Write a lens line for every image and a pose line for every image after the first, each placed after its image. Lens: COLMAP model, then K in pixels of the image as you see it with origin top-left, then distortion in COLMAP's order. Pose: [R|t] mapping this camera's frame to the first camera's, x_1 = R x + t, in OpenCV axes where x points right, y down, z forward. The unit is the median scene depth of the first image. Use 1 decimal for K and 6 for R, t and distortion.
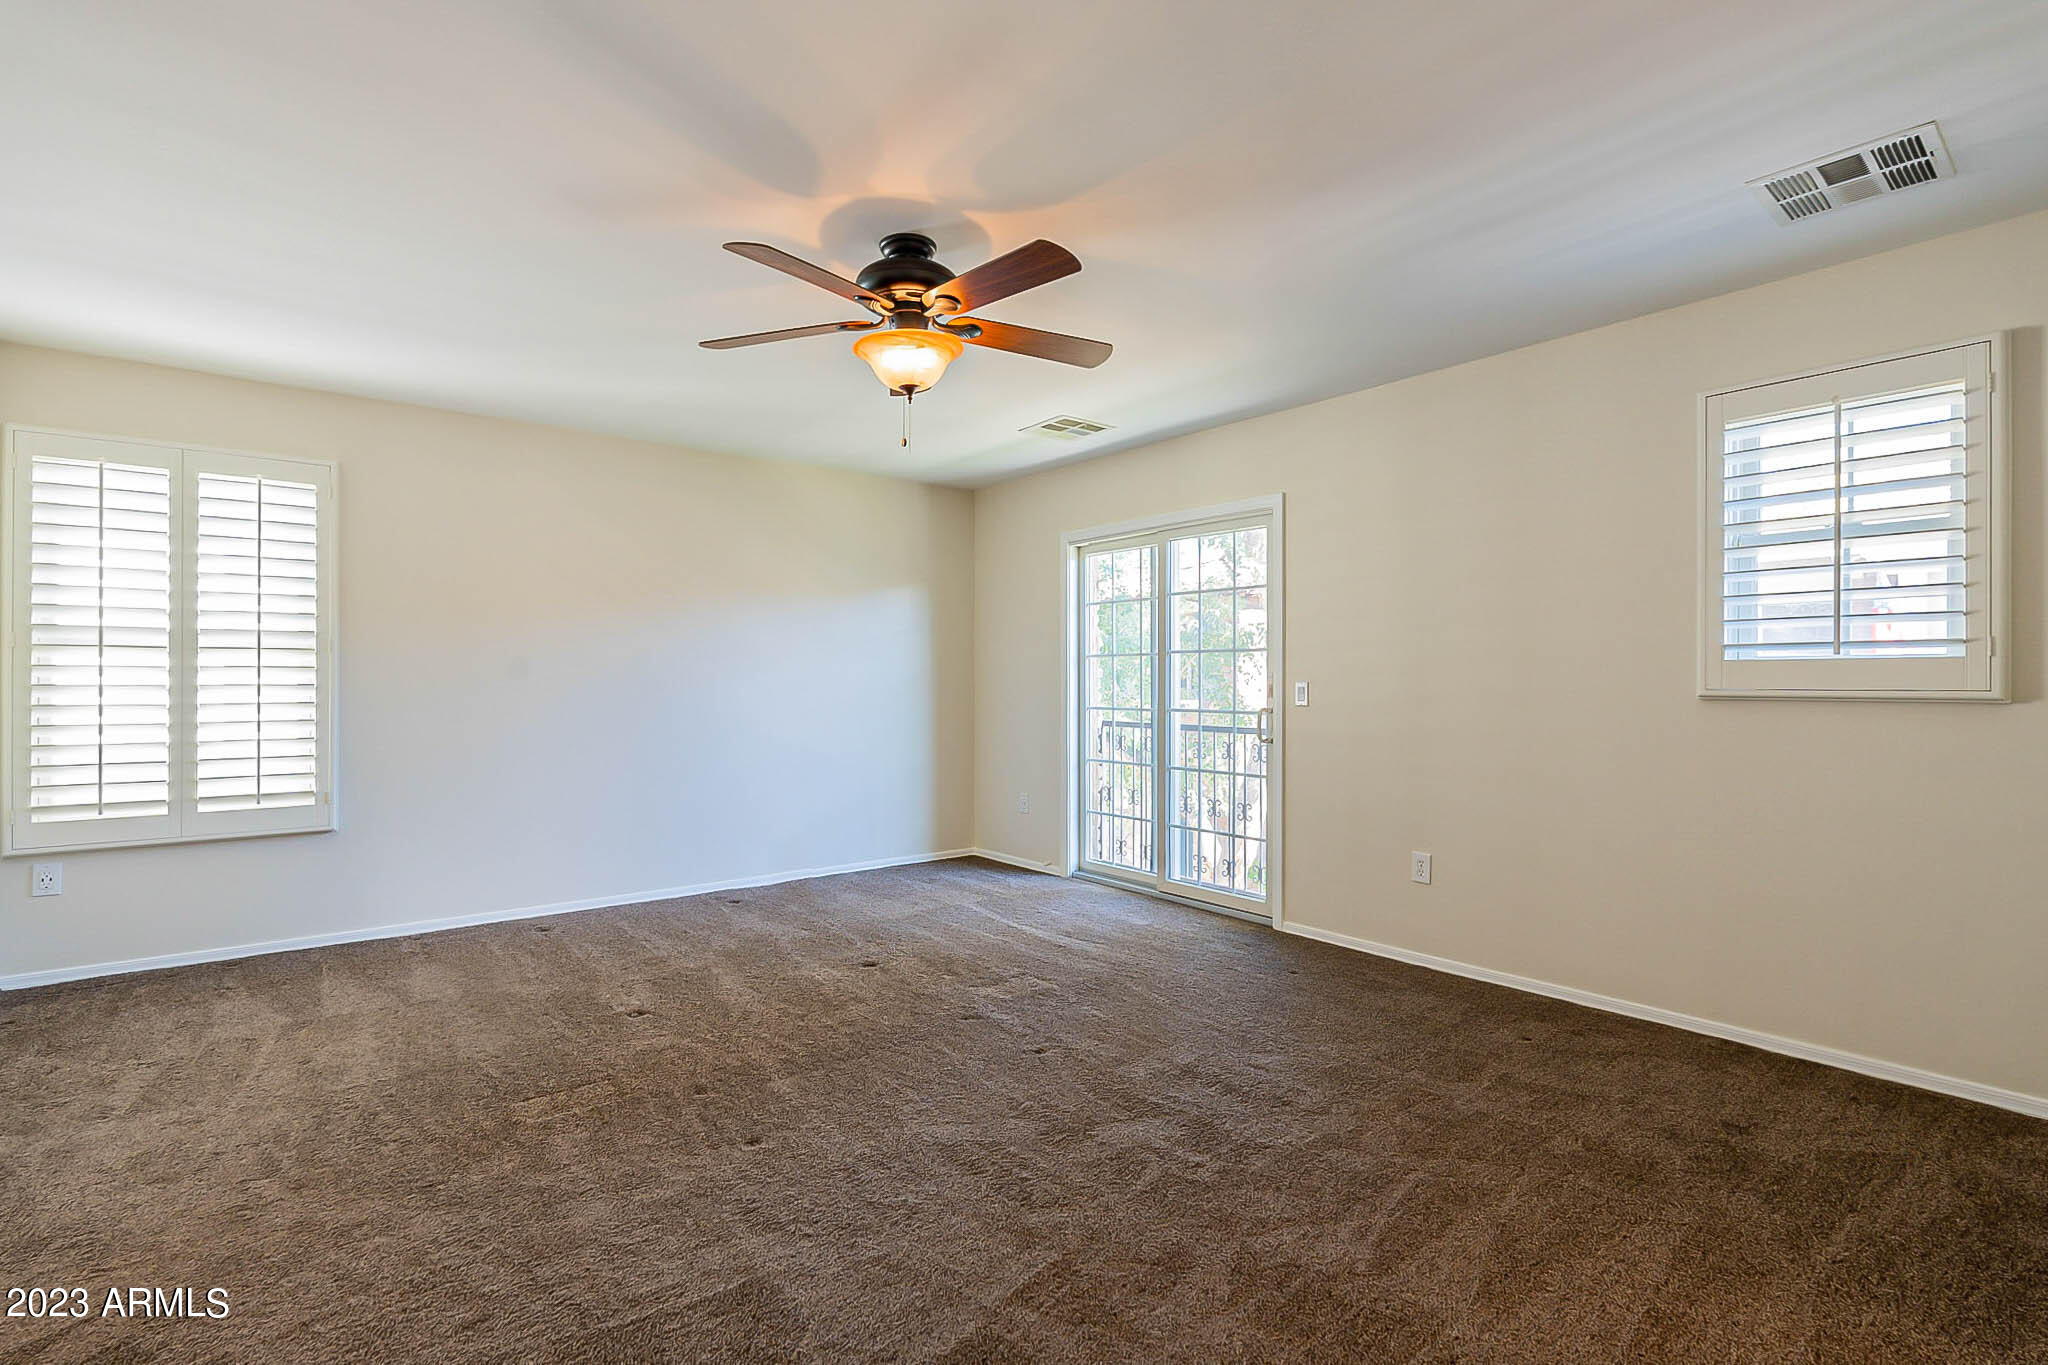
lens RADIAL K [[949.6, 0, 1024.4], [0, 949.6, 687.4], [0, 0, 1]] dist [-0.002421, -0.000661]
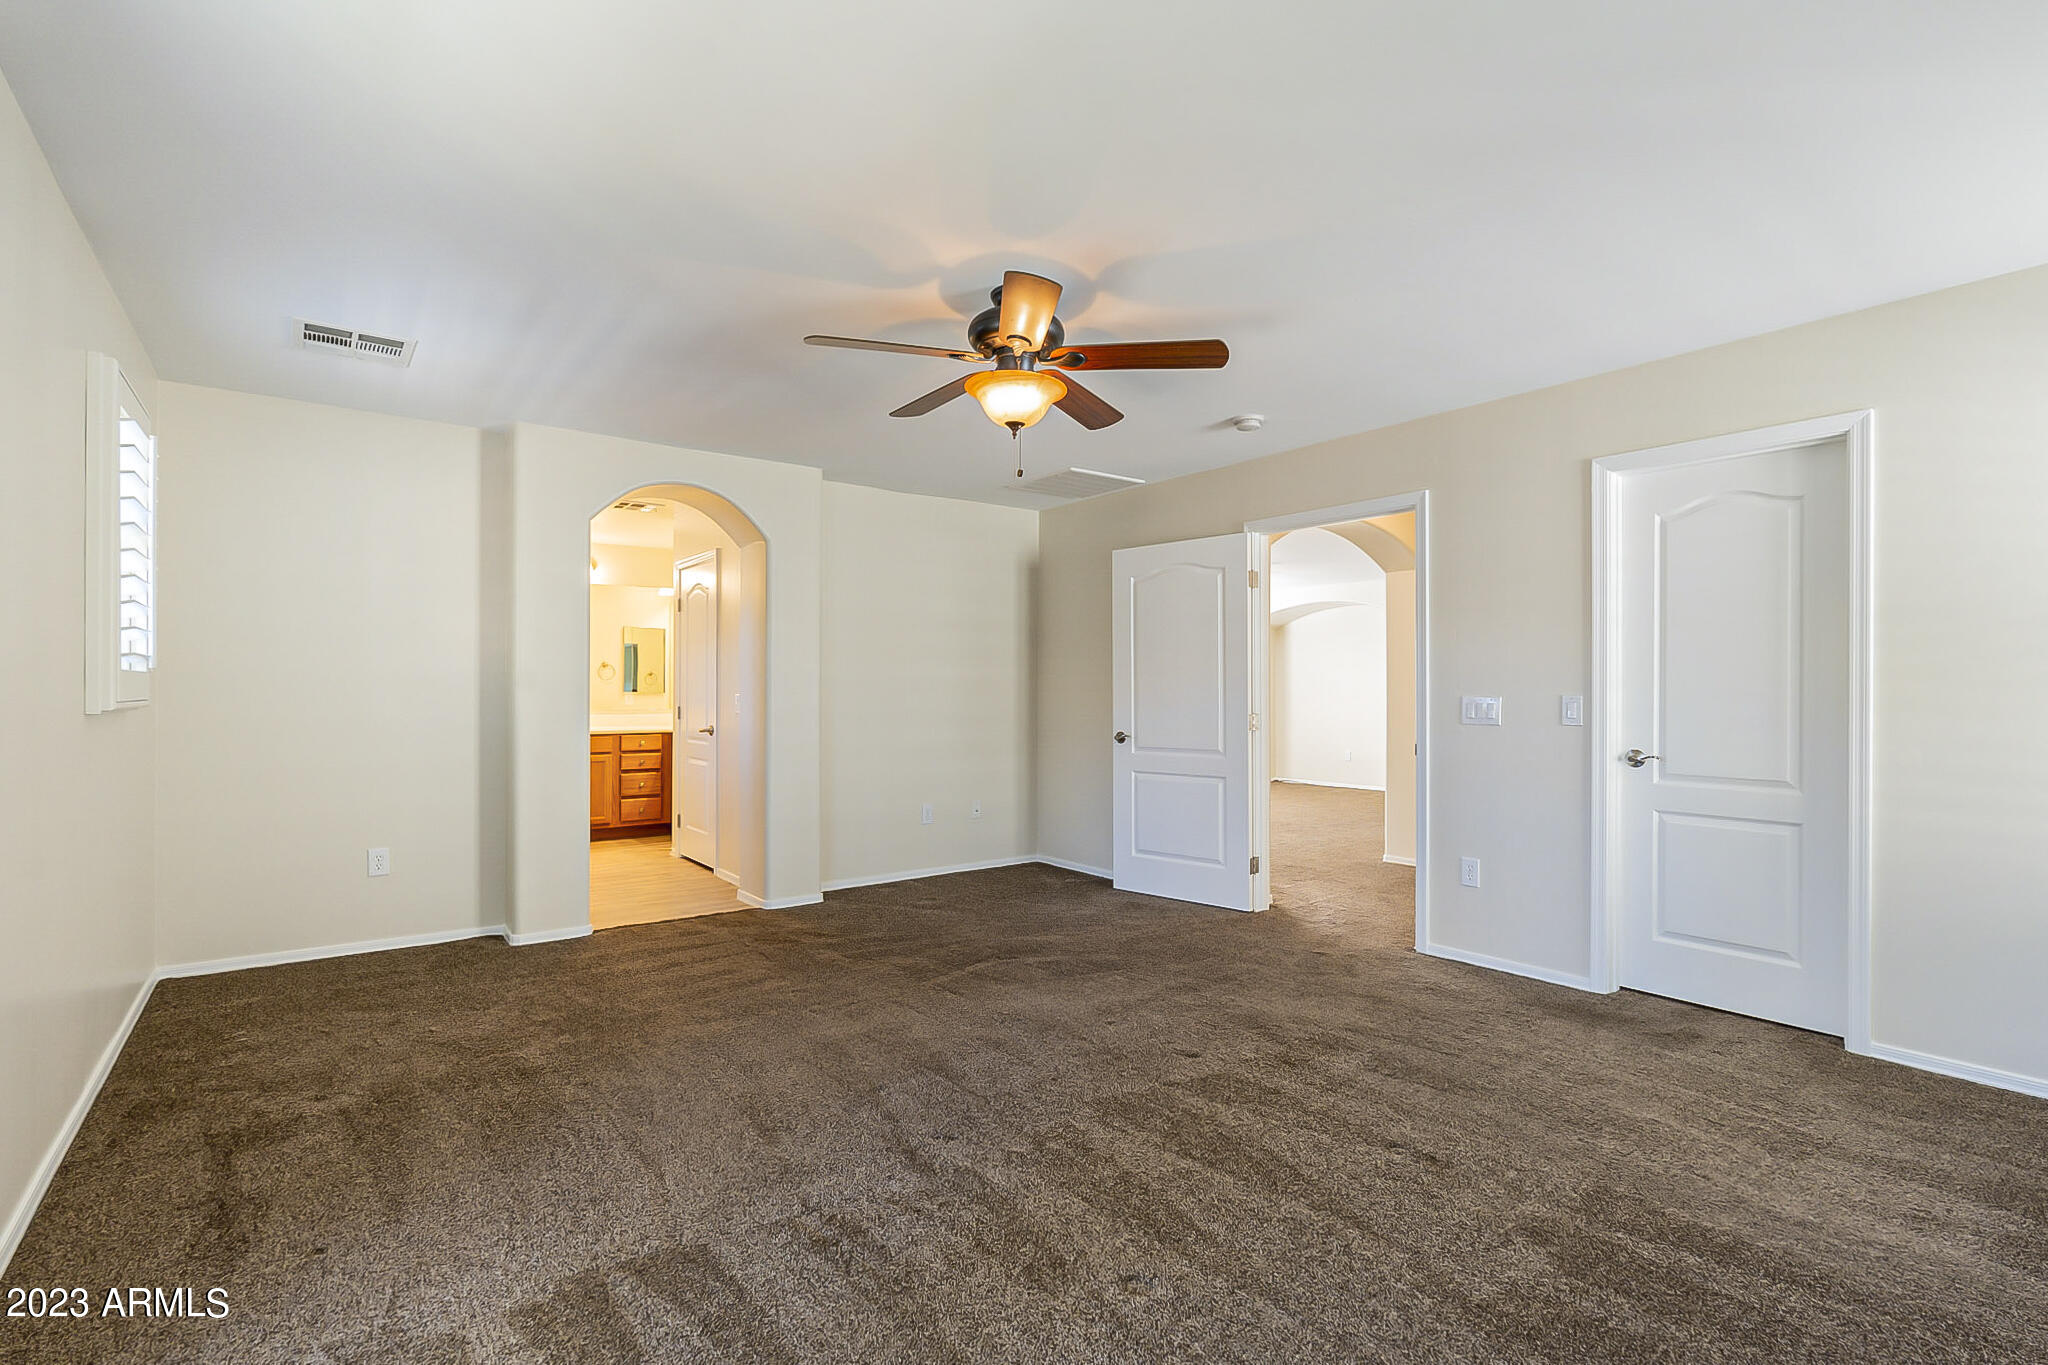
lens RADIAL K [[949.6, 0, 1024.4], [0, 949.6, 687.4], [0, 0, 1]] dist [-0.002421, -0.000661]
pose [[-0.999648, -0.002957, 0.026363, -0.148293], [-0.002696, 0.999947, 0.009928, -0.023538], [-0.026391, 0.009854, -0.999603, 1.921273]]
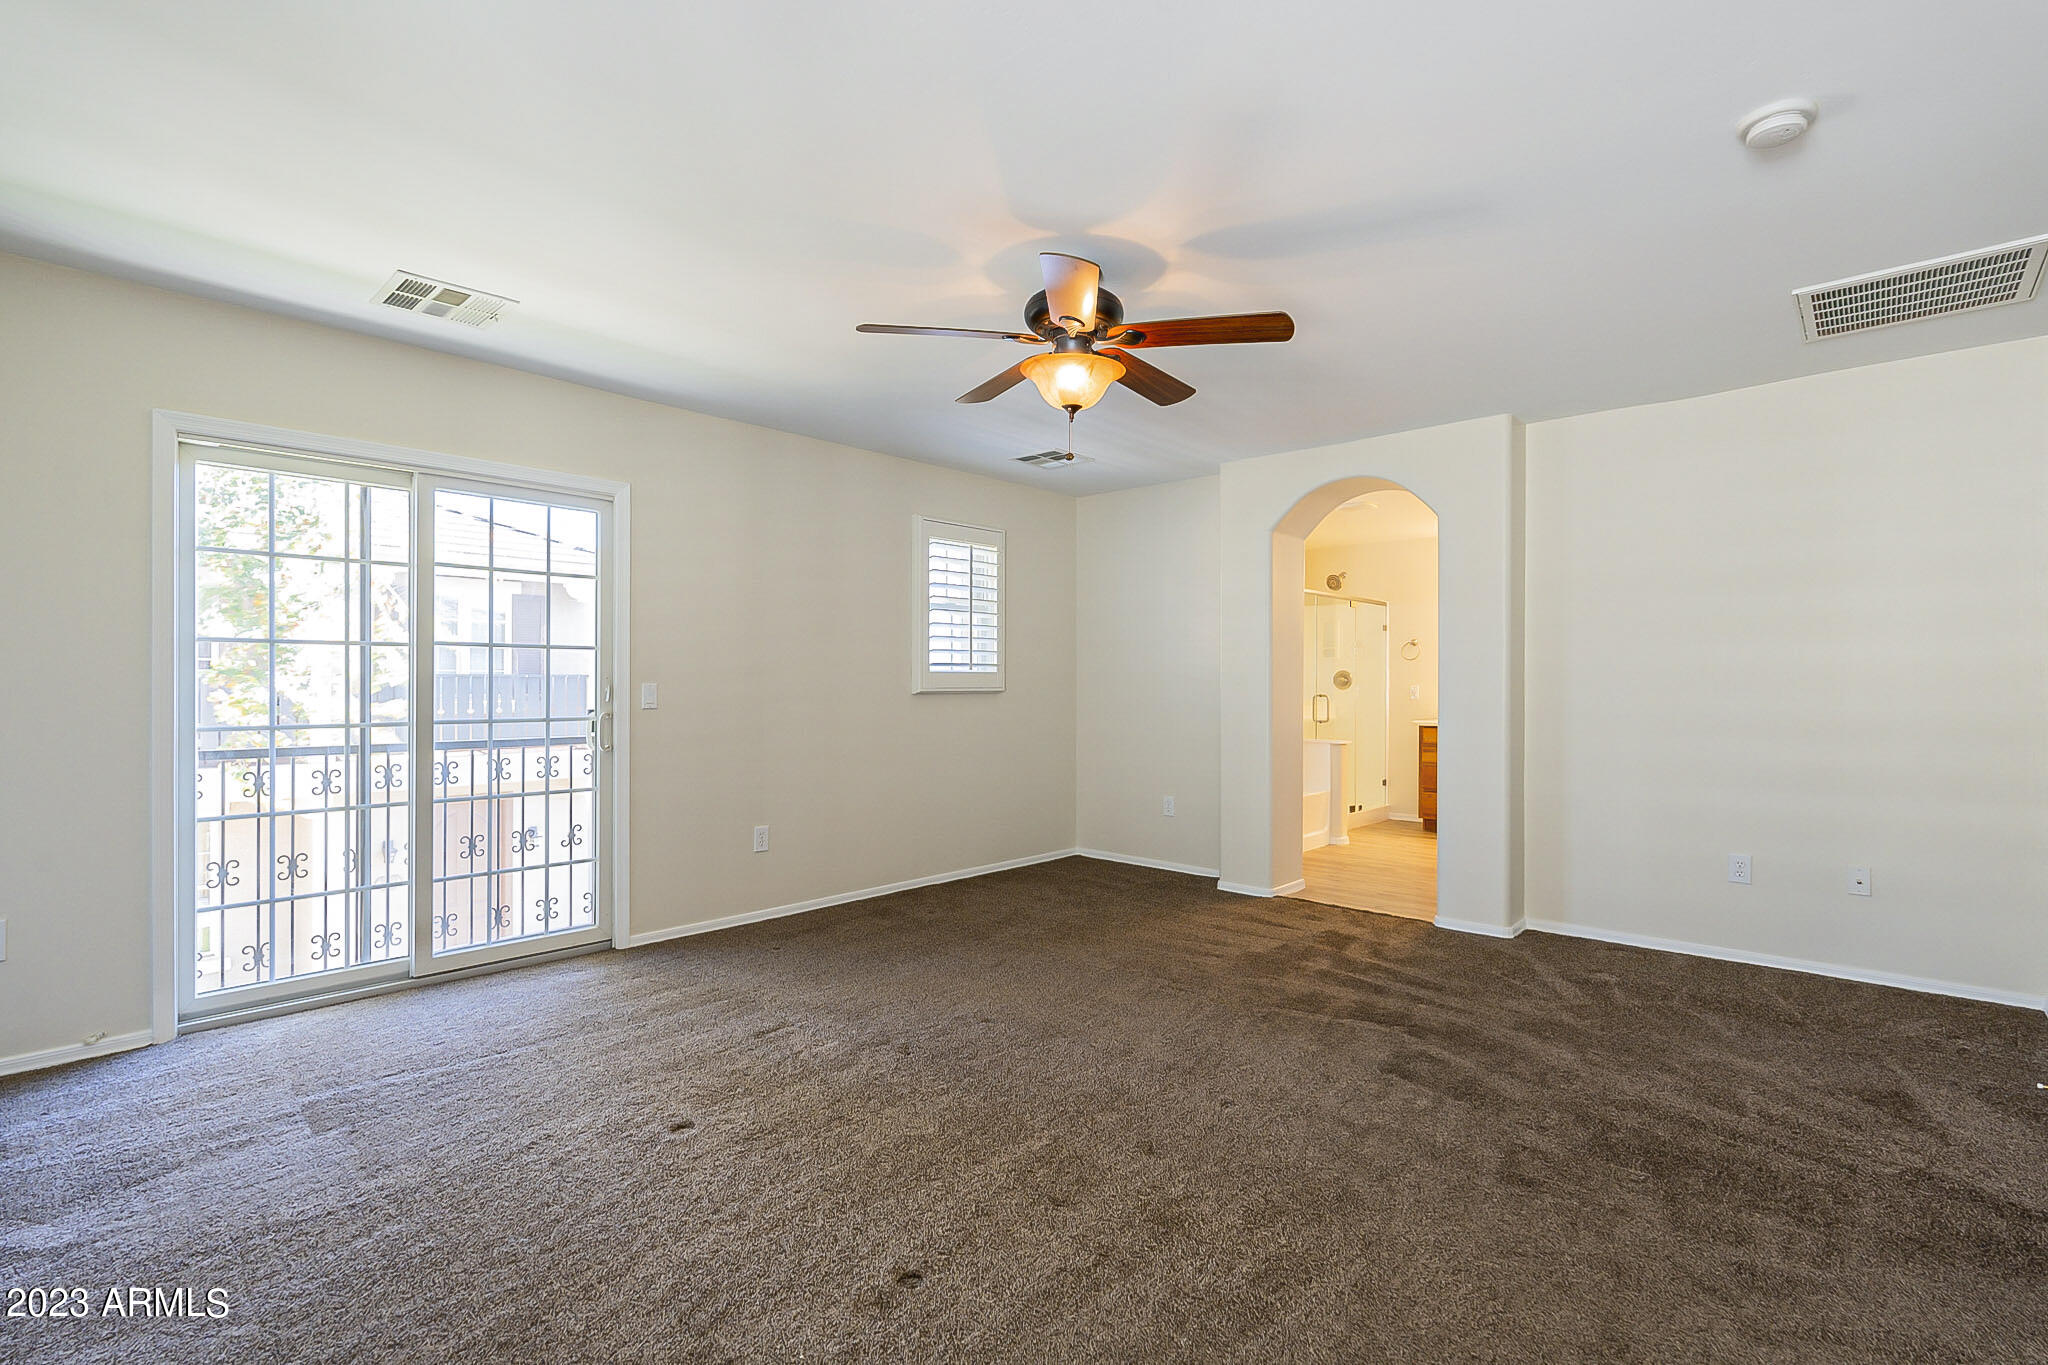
lens RADIAL K [[949.6, 0, 1024.4], [0, 949.6, 687.4], [0, 0, 1]] dist [-0.002421, -0.000661]
pose [[-0.148490, -0.003449, 0.988908, -1.068875], [0.006146, 0.999971, 0.004410, -0.005792], [-0.988895, 0.006733, -0.148465, 1.113973]]
